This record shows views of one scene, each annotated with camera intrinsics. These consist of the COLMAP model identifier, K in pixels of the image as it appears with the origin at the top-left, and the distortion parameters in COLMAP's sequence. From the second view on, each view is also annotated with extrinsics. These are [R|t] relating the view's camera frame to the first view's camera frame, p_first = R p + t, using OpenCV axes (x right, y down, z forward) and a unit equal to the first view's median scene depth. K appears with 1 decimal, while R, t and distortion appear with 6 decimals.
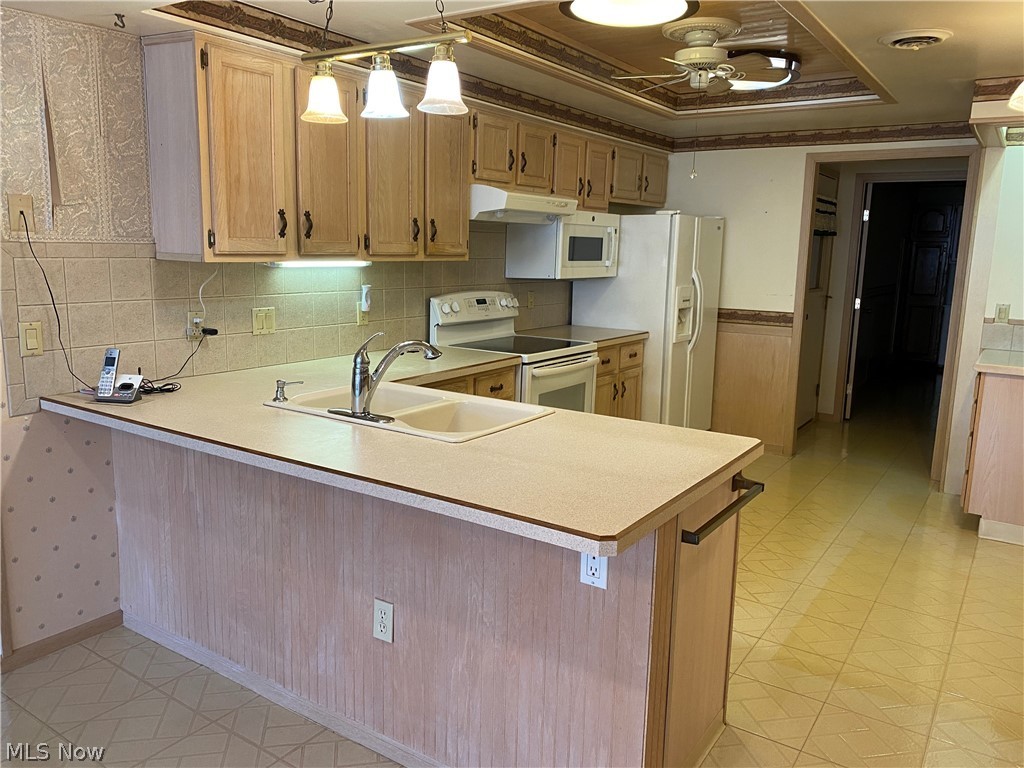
lens RADIAL K [[779.6, 0, 509.2], [0, 779.6, 380.8], [0, 0, 1]] dist [0.012228, -0.012285]
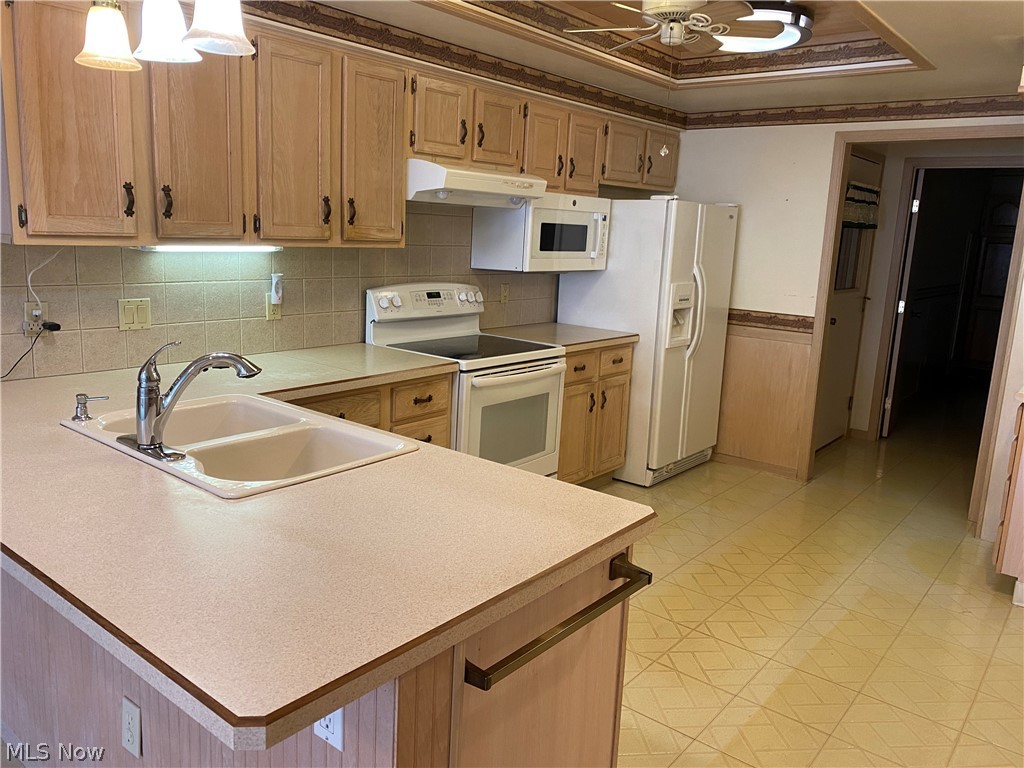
lens RADIAL K [[779.6, 0, 512.1], [0, 779.6, 373.9], [0, 0, 1]] dist [0.012228, -0.012285]
pose [[0.996195, 0.038706, -0.078088, 0.135987], [-0.037738, 0.999192, 0.013838, -0.031861], [0.078561, -0.010838, 0.996850, 0.149933]]
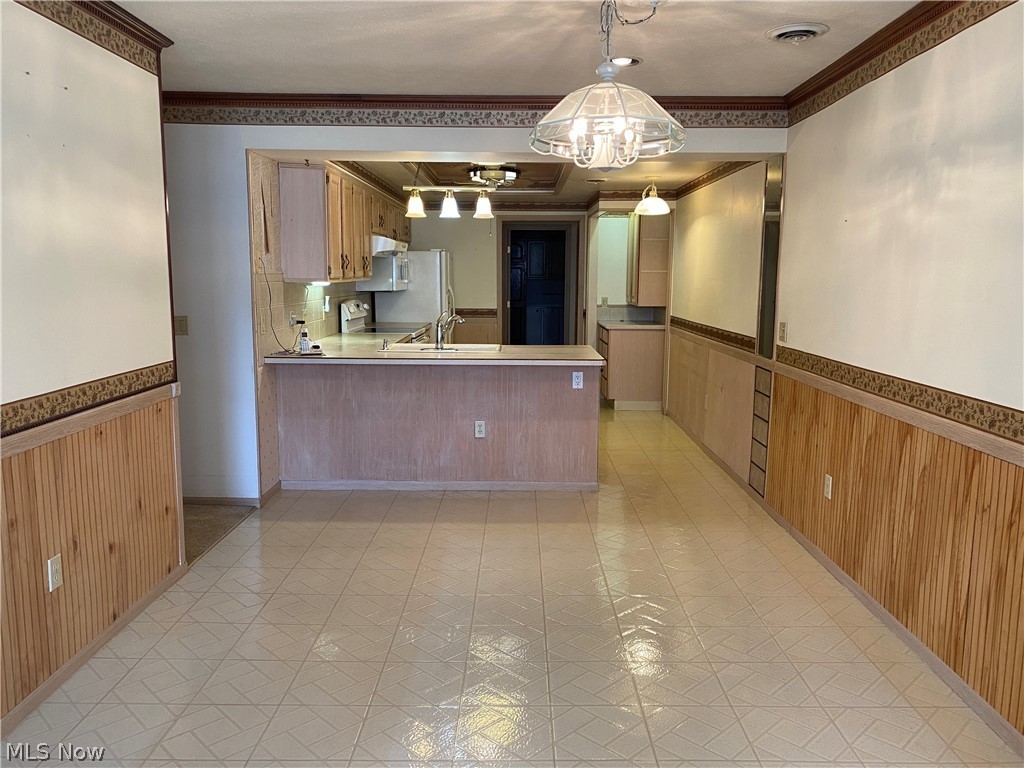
lens RADIAL K [[779.6, 0, 515.5], [0, 779.6, 386.7], [0, 0, 1]] dist [0.012228, -0.012285]
pose [[0.829900, -0.096580, 0.549490, -0.733282], [0.107154, 0.994159, 0.012900, 0.085250], [-0.547526, 0.048174, 0.835401, -0.566151]]
